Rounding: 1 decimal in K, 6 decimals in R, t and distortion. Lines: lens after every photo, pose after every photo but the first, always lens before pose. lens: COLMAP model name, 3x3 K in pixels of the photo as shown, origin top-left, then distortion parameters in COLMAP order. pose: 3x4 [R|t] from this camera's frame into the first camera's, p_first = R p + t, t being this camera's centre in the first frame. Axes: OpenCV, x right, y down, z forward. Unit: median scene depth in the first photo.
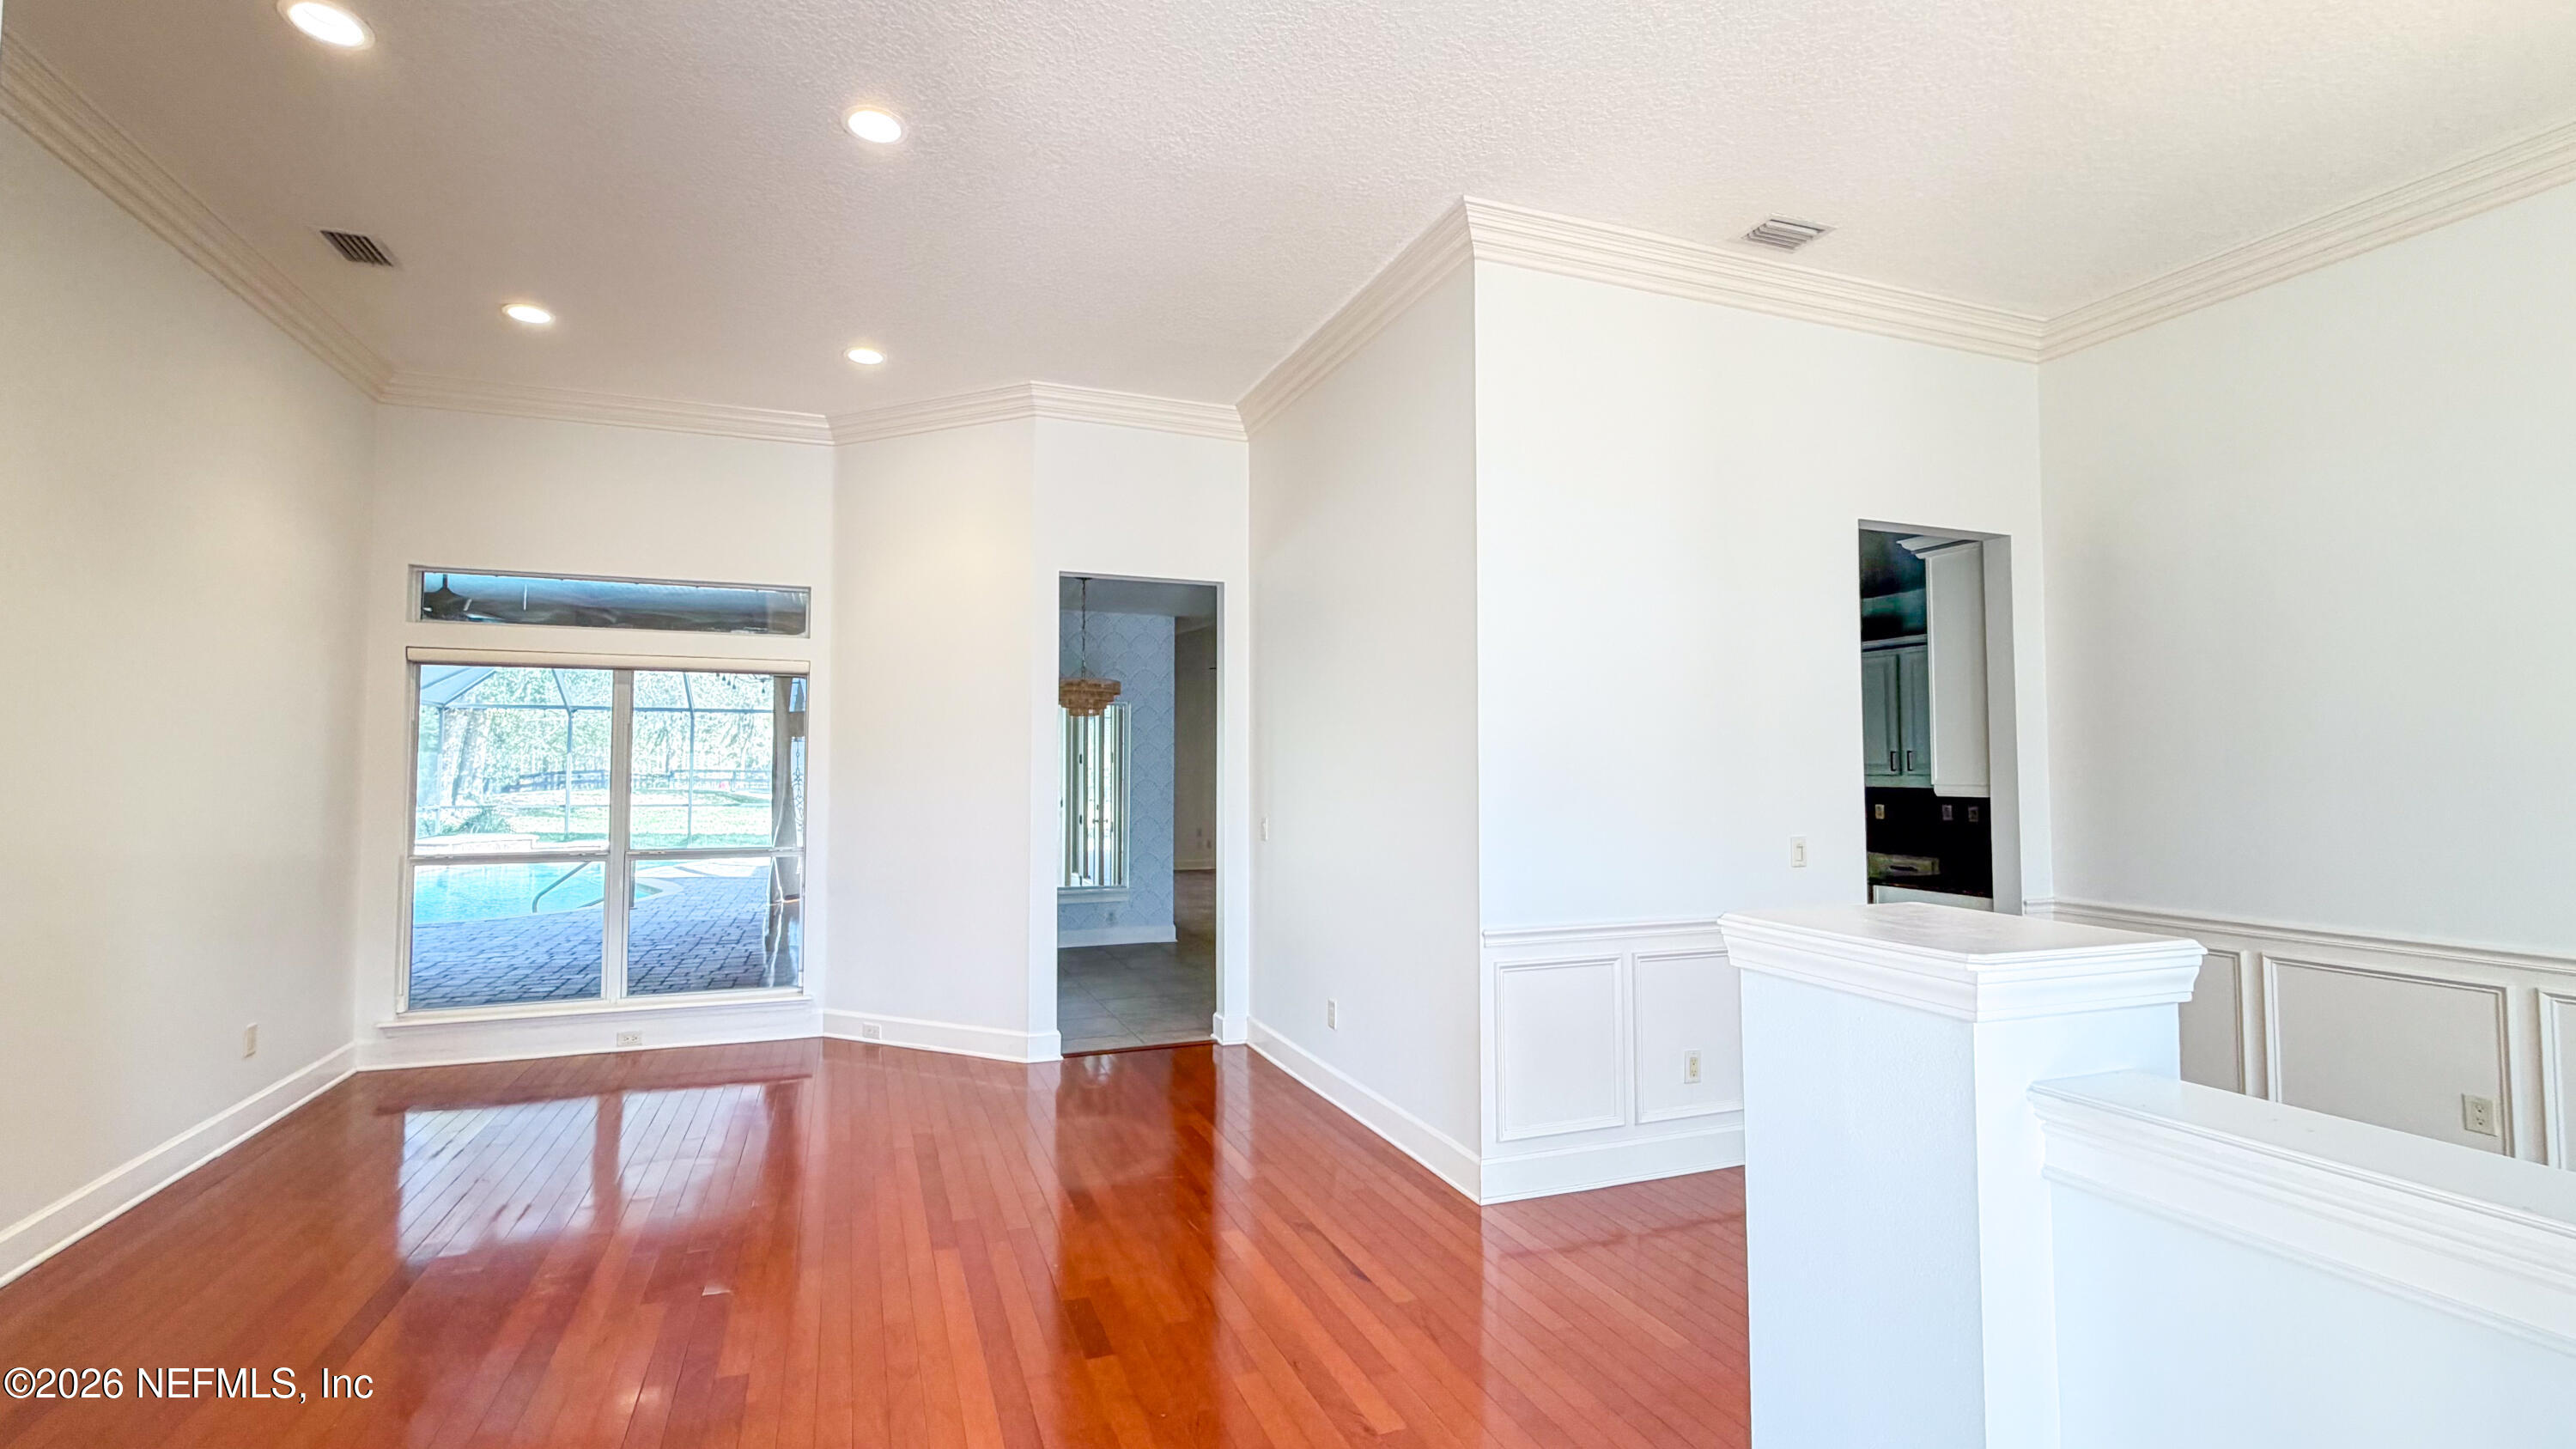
lens RADIAL K [[1084.7, 0, 1288.0], [0, 1084.7, 724.5], [0, 0, 1]] dist [-0.002800, -0.000285]
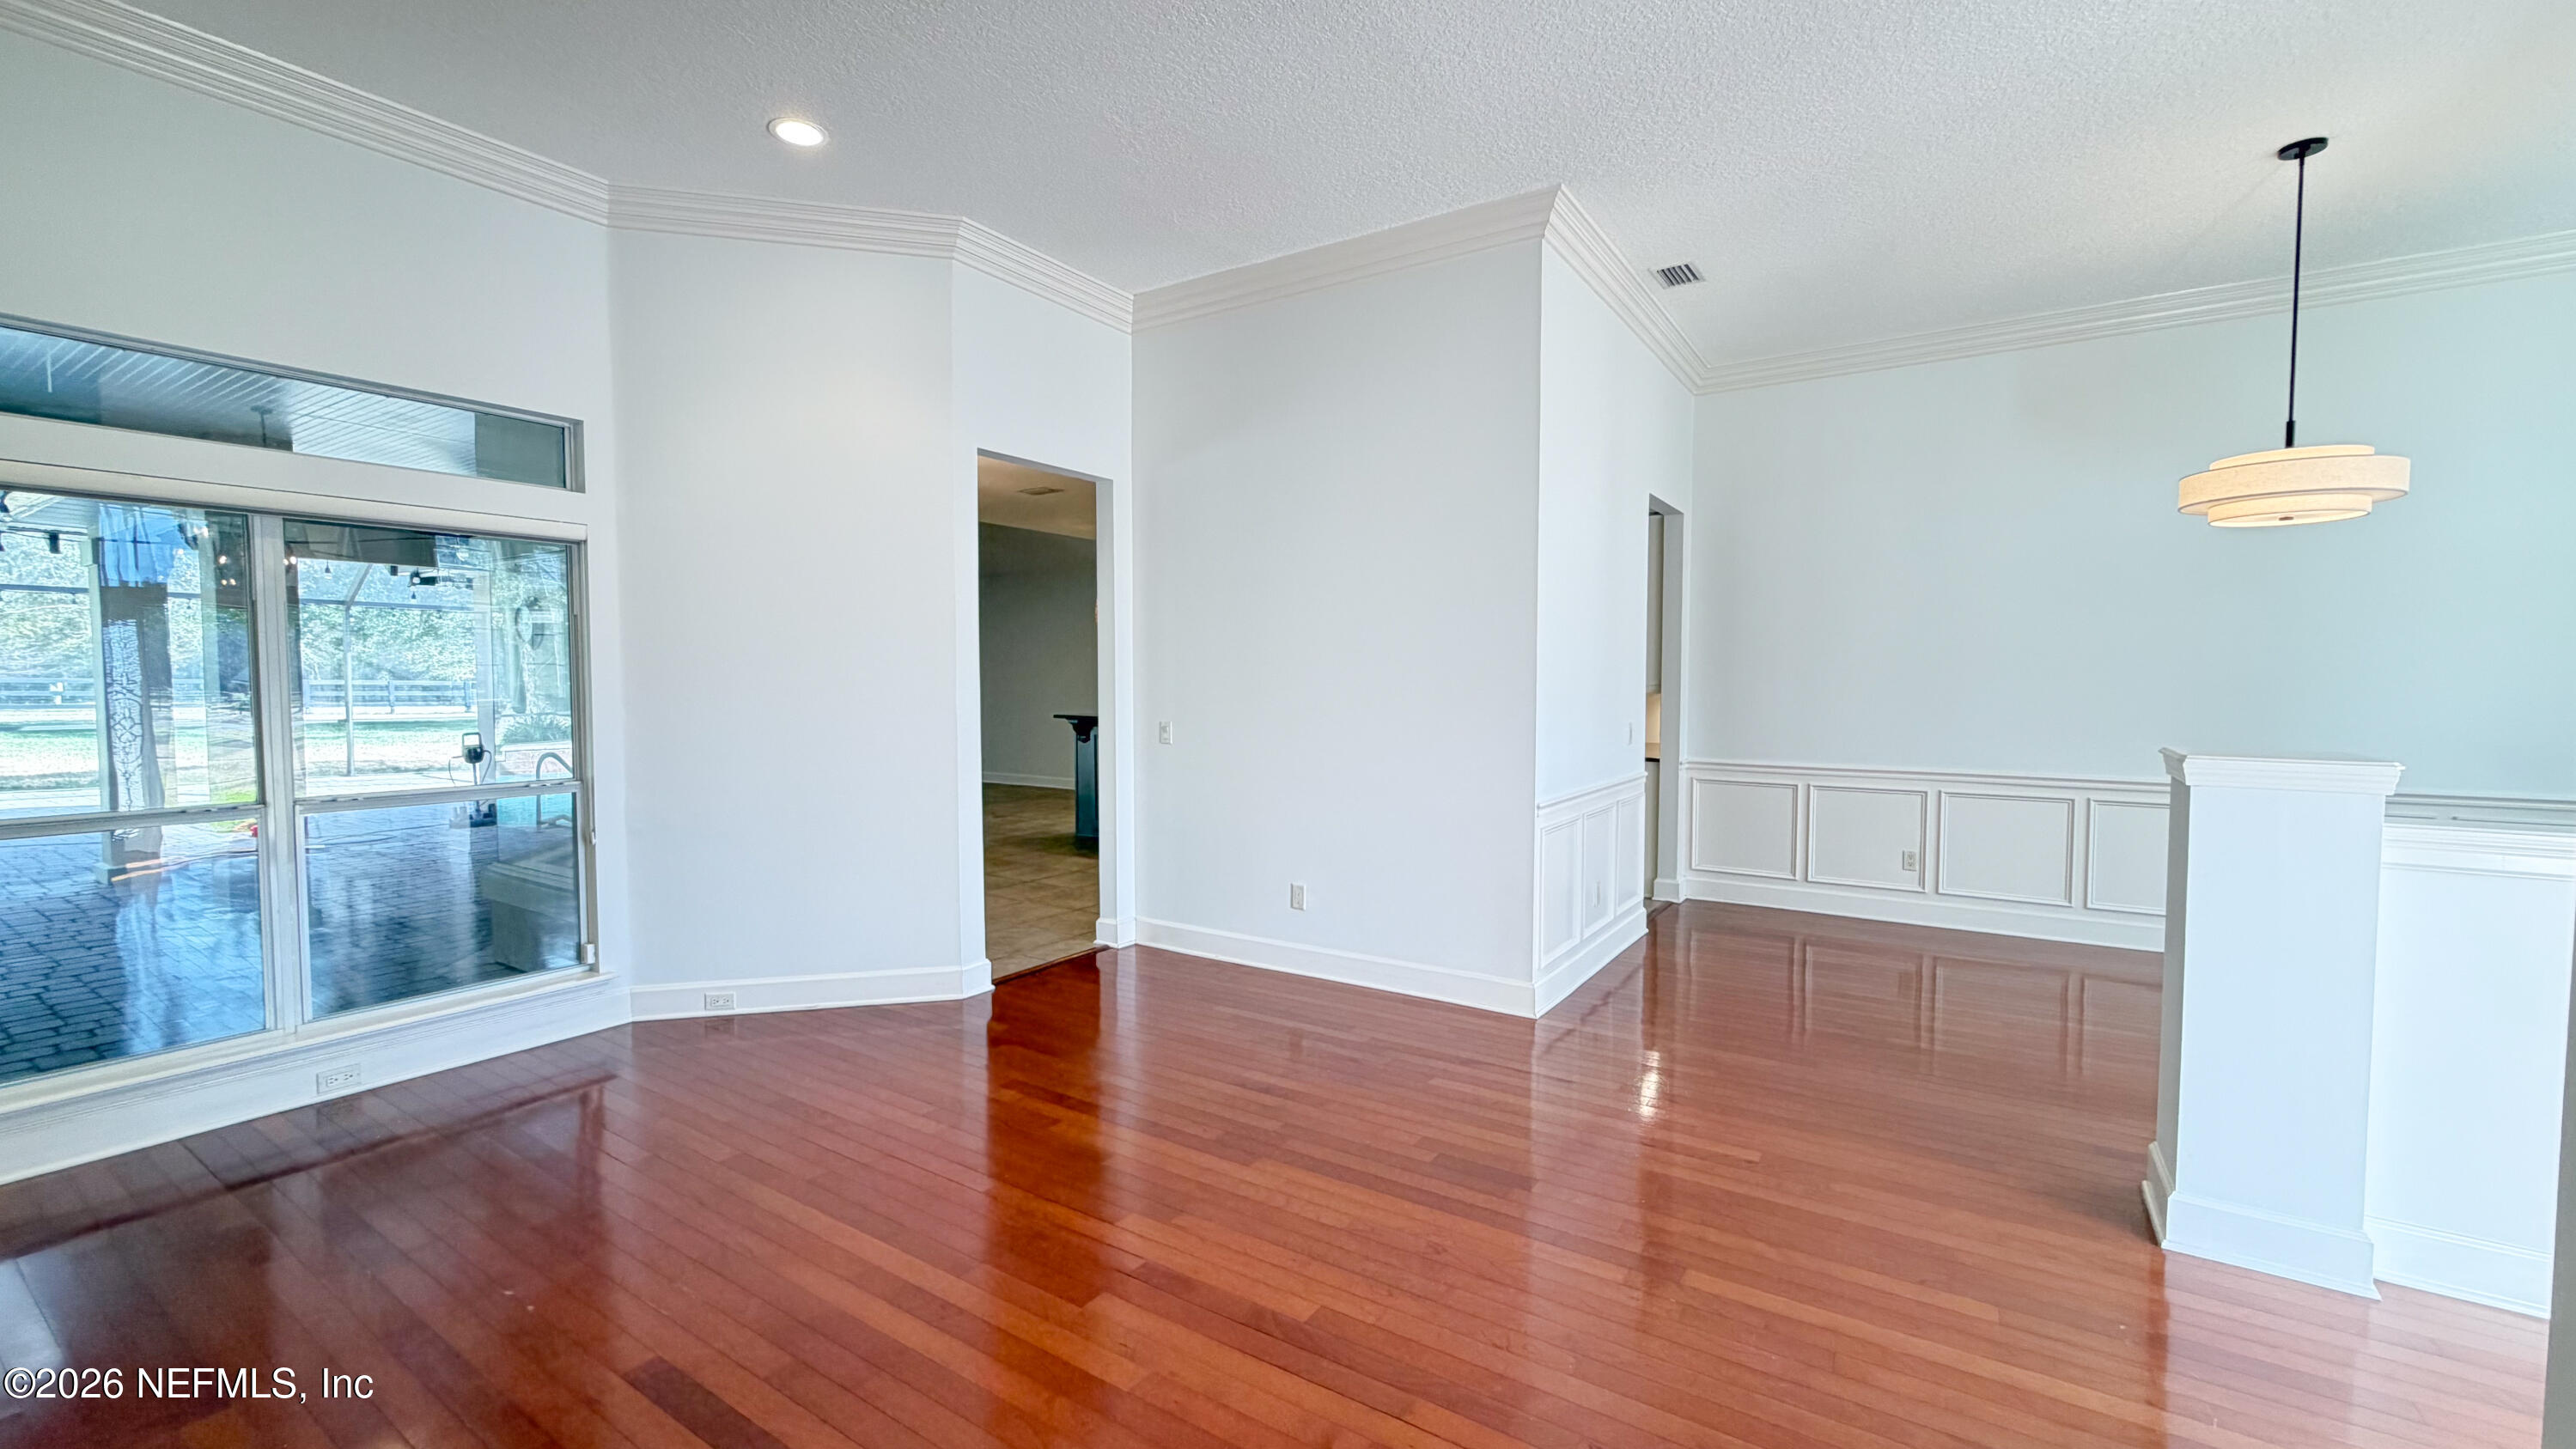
lens RADIAL K [[1026.9, 0, 1269.6], [0, 1026.9, 729.0], [0, 0, 1]] dist [0.000635, 0.000108]
pose [[0.801097, -0.031900, 0.597684, -0.512141], [-0.023573, 0.996122, 0.084762, 0.008784], [-0.598070, -0.081992, 0.797239, 0.170825]]
